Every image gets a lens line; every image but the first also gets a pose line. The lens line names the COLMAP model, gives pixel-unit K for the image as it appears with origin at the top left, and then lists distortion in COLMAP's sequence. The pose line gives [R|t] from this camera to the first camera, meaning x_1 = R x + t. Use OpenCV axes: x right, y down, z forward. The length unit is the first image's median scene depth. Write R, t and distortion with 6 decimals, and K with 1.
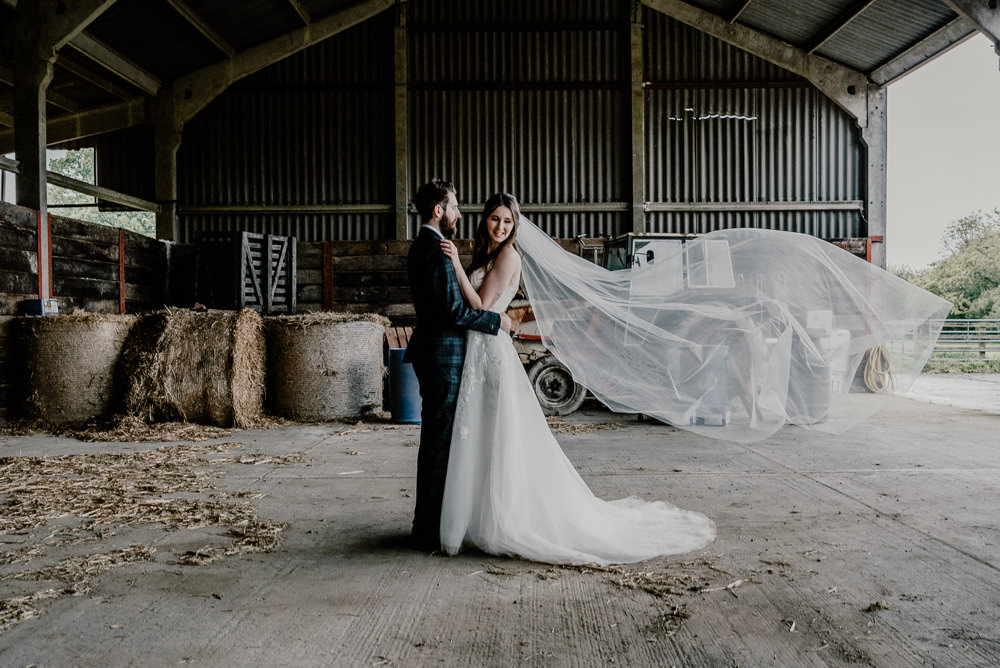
lens RADIAL K [[986.9, 0, 510.0], [0, 986.9, 341.8], [0, 0, 1]] dist [-0.022793, 0.000000]
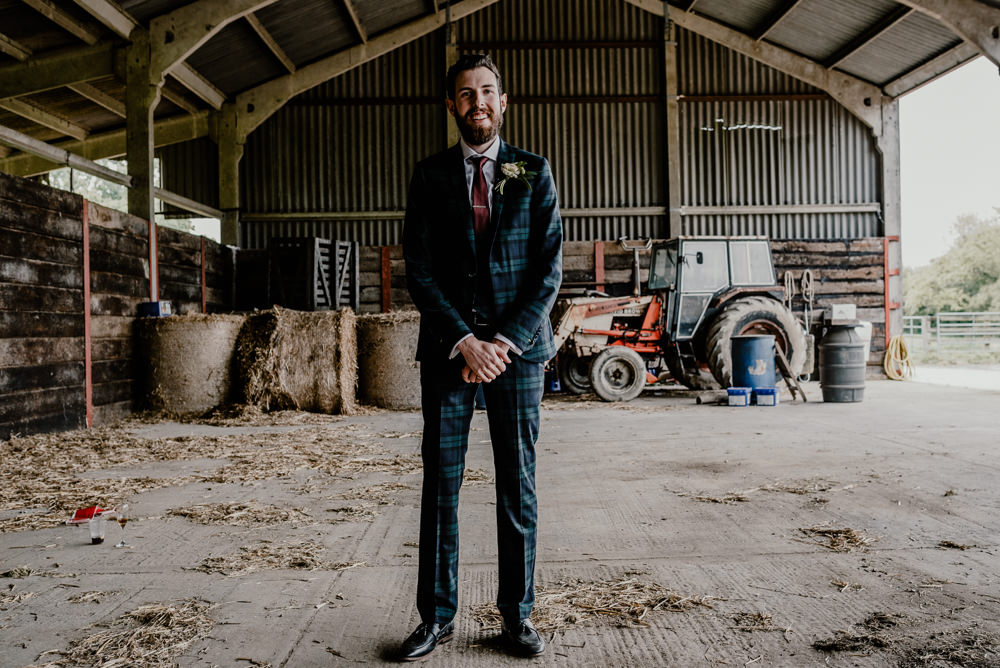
lens RADIAL K [[1056.9, 0, 531.7], [0, 1056.9, 320.8], [0, 0, 1]] dist [-0.028810, 0.000000]
pose [[0.998791, -0.013349, 0.047319, -0.085843], [0.014534, 0.999587, -0.024804, 0.009911], [-0.046968, 0.025462, 0.998572, -0.146596]]
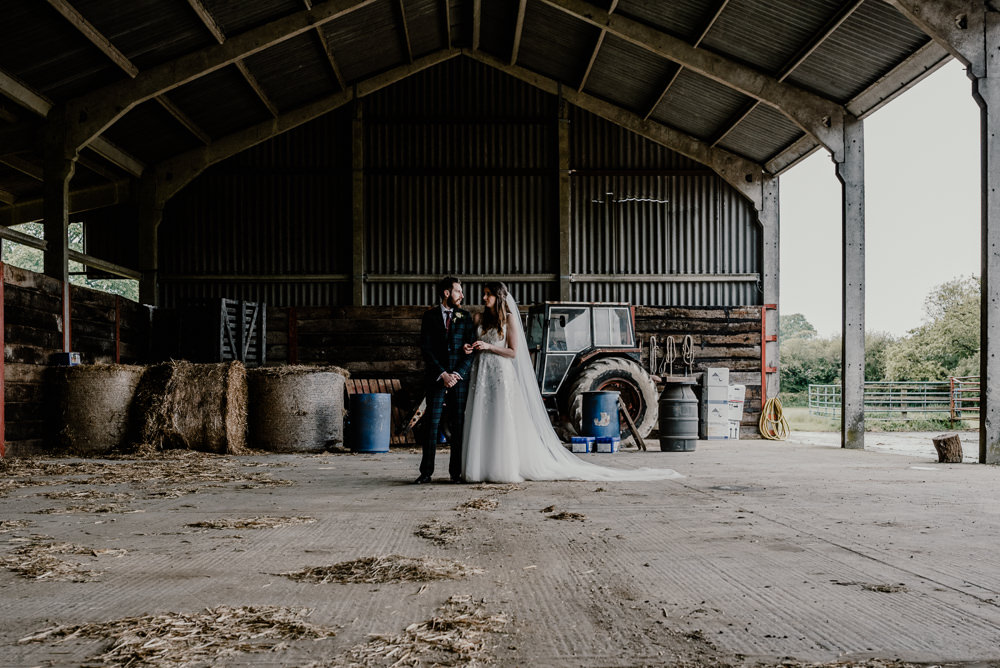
lens RADIAL K [[1163.0, 0, 532.5], [0, 1163.0, 398.0], [0, 0, 1]] dist [-0.021932, 0.000000]
pose [[0.998902, 0.001415, 0.046819, 0.030377], [-0.000426, 0.999777, -0.021134, 0.033318], [-0.046839, 0.021091, 0.998680, -0.365748]]
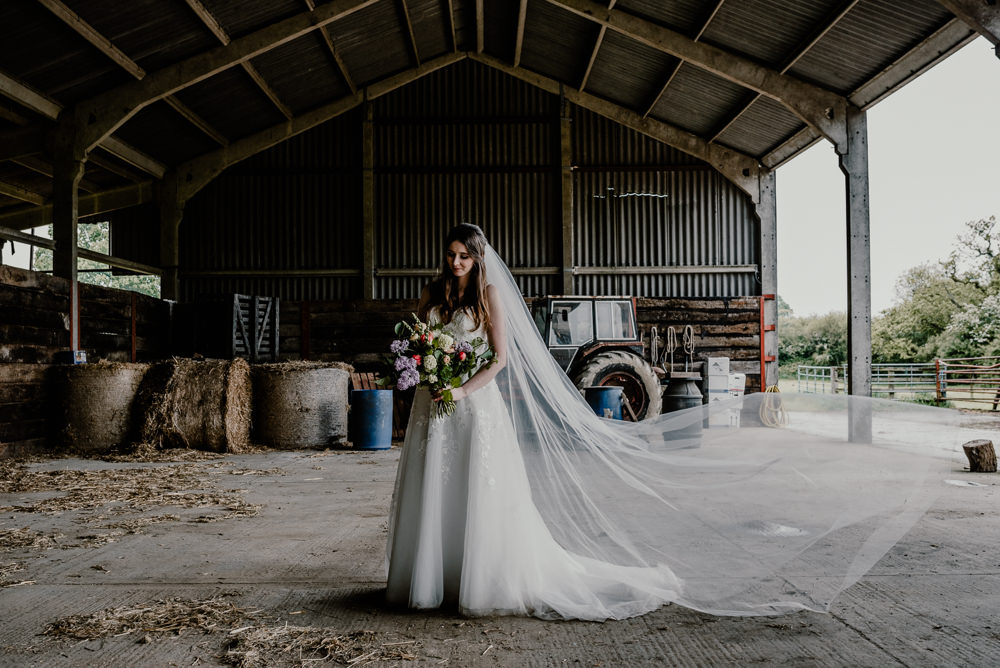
lens RADIAL K [[986.9, 0, 505.0], [0, 986.9, 339.3], [0, 0, 1]] dist [-0.022793, 0.000000]
pose [[0.999974, -0.003010, 0.006515, 0.048586], [0.003323, 0.998817, -0.048513, 0.003207], [-0.006361, 0.048534, 0.998801, -0.191071]]
